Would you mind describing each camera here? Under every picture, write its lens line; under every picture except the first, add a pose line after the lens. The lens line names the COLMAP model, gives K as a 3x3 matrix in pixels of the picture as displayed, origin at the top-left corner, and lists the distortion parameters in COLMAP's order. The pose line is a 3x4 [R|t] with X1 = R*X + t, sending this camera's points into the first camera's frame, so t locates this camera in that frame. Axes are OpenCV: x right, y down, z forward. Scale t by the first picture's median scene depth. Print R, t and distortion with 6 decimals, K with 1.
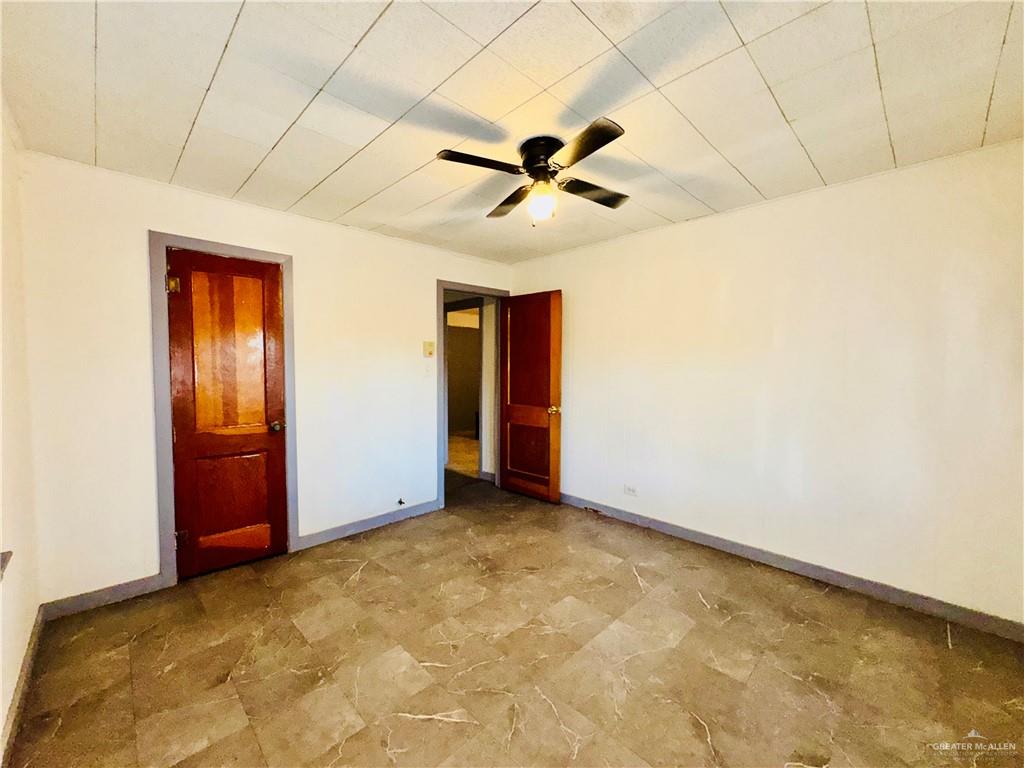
lens RADIAL K [[408.9, 0, 512.0], [0, 408.9, 384.0], [0, 0, 1]] dist [-0.000329, -0.000294]
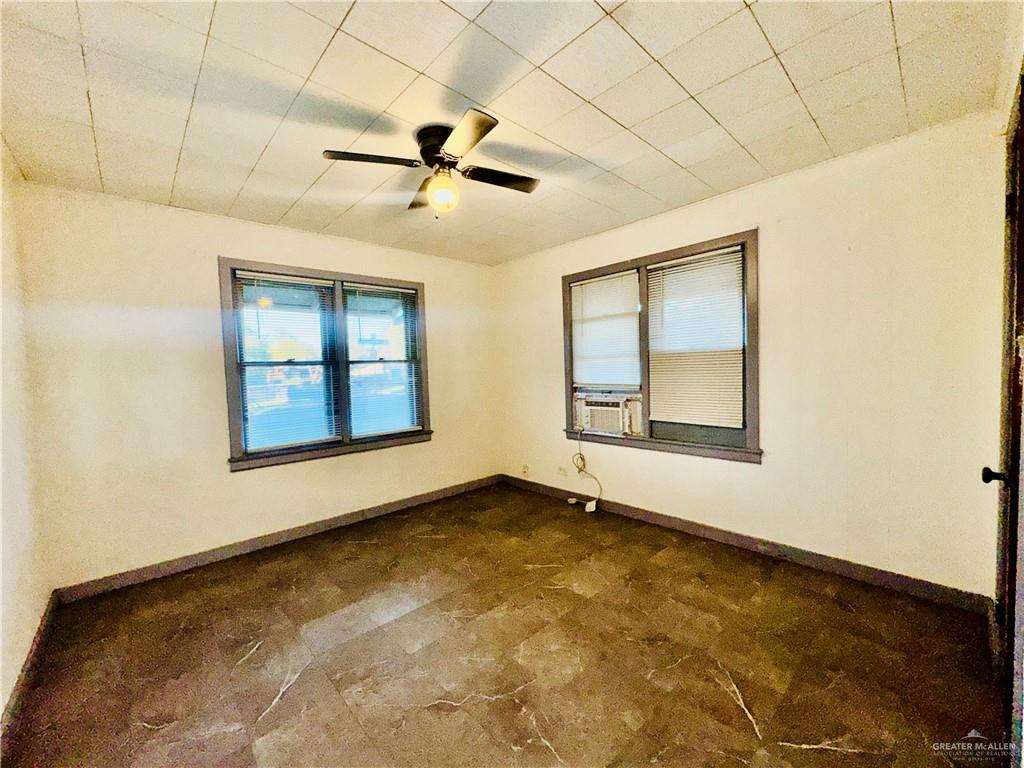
lens RADIAL K [[408.9, 0, 512.0], [0, 408.9, 384.0], [0, 0, 1]] dist [-0.000329, -0.000294]
pose [[-0.998827, 0.031269, 0.036959, -0.112558], [0.034204, 0.996073, 0.081662, -0.060910], [-0.034261, 0.082830, -0.995975, 1.976596]]
